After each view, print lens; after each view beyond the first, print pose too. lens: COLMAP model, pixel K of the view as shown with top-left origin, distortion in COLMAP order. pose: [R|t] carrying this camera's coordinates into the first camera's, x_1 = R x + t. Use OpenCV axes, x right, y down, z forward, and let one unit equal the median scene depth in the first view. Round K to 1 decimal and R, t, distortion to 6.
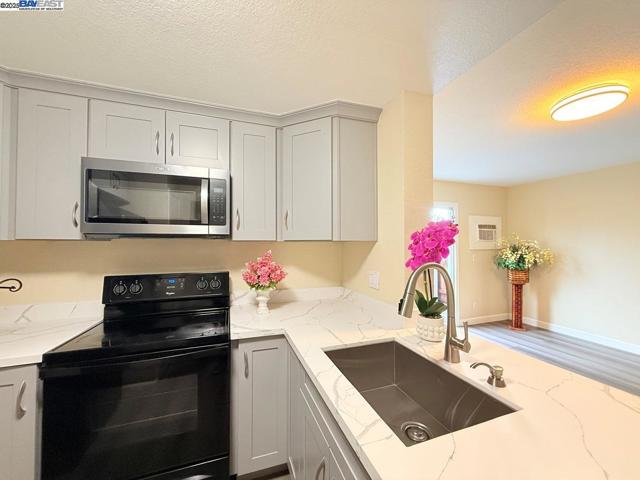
lens RADIAL K [[253.9, 0, 318.4], [0, 253.9, 240.2], [0, 0, 1]] dist [-0.000218, 0.000167]
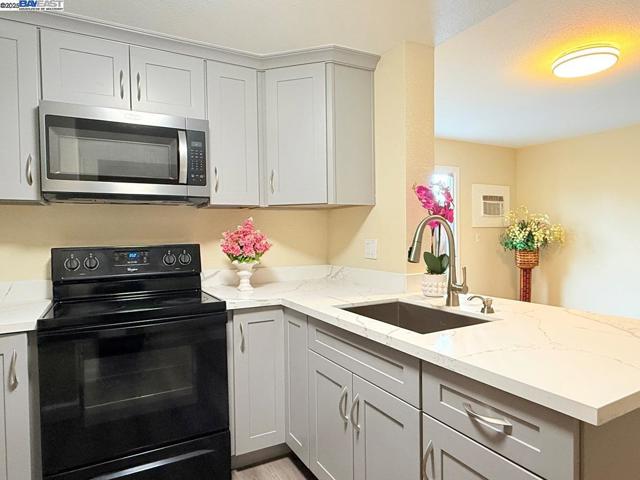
lens RADIAL K [[395.9, 0, 318.1], [0, 395.9, 244.3], [0, 0, 1]] dist [0.001728, -0.001553]
pose [[0.986972, -0.017257, 0.159966, -0.209765], [0.010266, 0.998960, 0.044431, 0.083709], [-0.160567, -0.042209, 0.986122, -0.385619]]
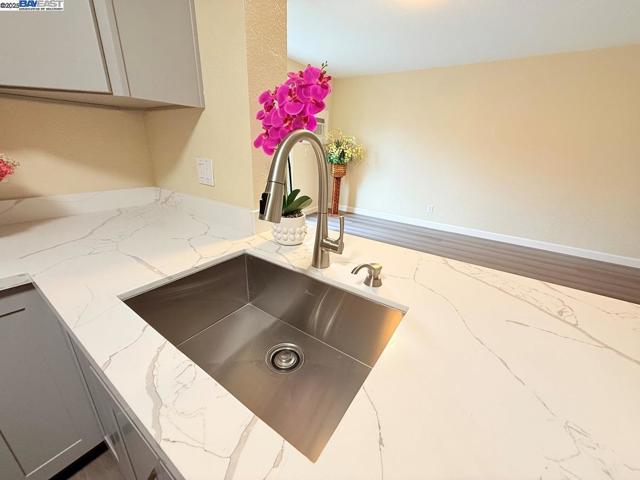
lens RADIAL K [[253.9, 0, 318.9], [0, 253.9, 240.7], [0, 0, 1]] dist [-0.000218, 0.000167]
pose [[0.806253, -0.176966, 0.564481, 0.052159], [-0.050303, 0.930243, 0.363481, 0.070769], [-0.589428, -0.321452, 0.741109, 0.282567]]
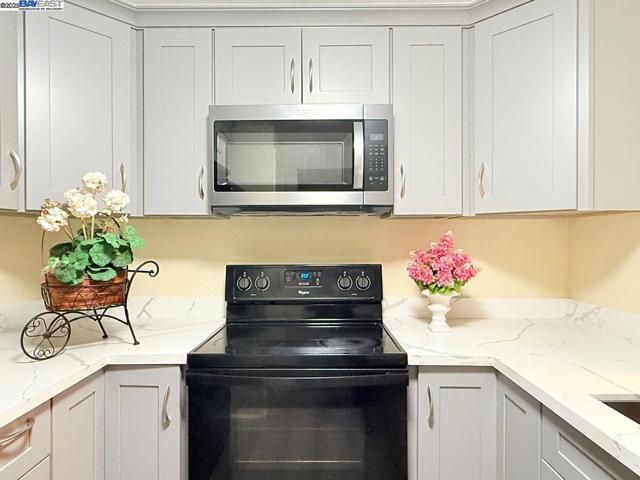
lens RADIAL K [[395.9, 0, 314.1], [0, 395.9, 241.5], [0, 0, 1]] dist [0.001728, -0.001553]
pose [[0.938195, 0.002722, -0.346097, -0.191366], [0.006130, 0.999682, 0.024481, 0.045723], [0.346053, -0.025089, 0.937879, -0.015302]]
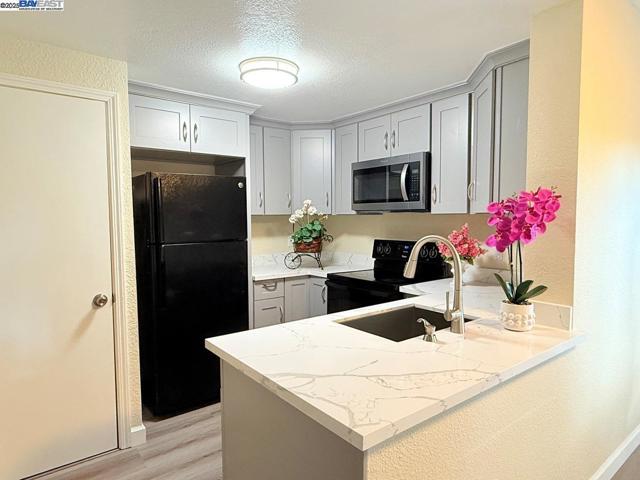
lens RADIAL K [[395.9, 0, 317.6], [0, 395.9, 241.9], [0, 0, 1]] dist [0.001728, -0.001553]
pose [[0.316692, 0.061181, -0.946553, 1.217085], [0.019143, 0.997302, 0.070866, -0.009611], [0.948335, -0.040563, 0.314666, -0.019603]]
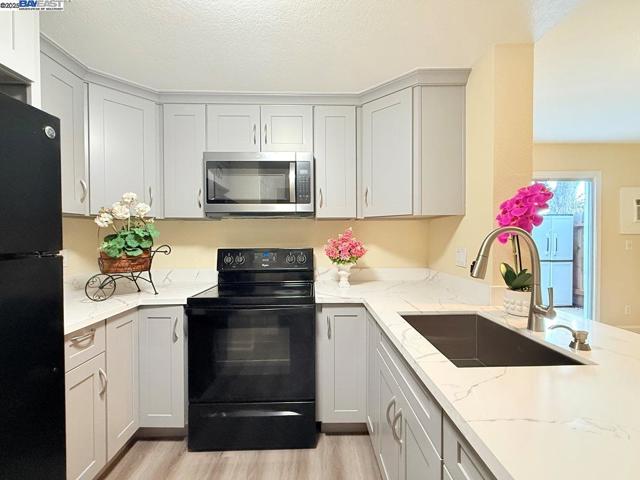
lens RADIAL K [[287.6, 0, 319.0], [0, 287.6, 241.1], [0, 0, 1]] dist [0.000266, 0.000134]
pose [[0.951561, 0.002305, -0.307452, 0.053657], [0.007948, 0.999453, 0.032092, 0.065212], [0.307358, -0.032981, 0.951022, -0.175862]]
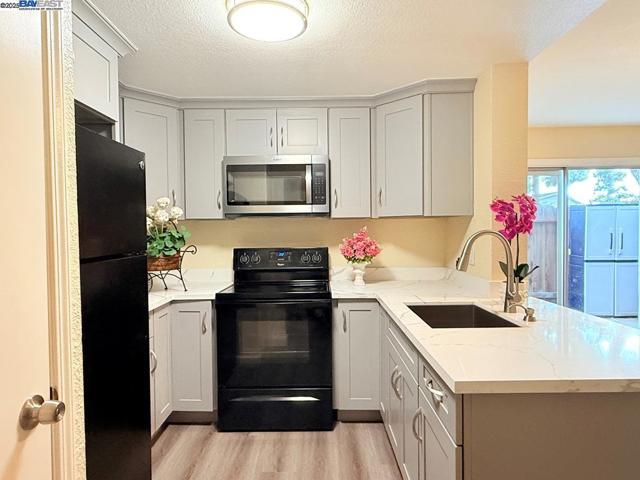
lens RADIAL K [[395.9, 0, 316.1], [0, 395.9, 241.3], [0, 0, 1]] dist [0.001728, -0.001553]
pose [[0.940621, 0.000784, -0.339457, 0.197353], [0.014882, 0.998941, 0.043542, 0.029458], [0.339131, -0.046009, 0.939613, -0.692433]]
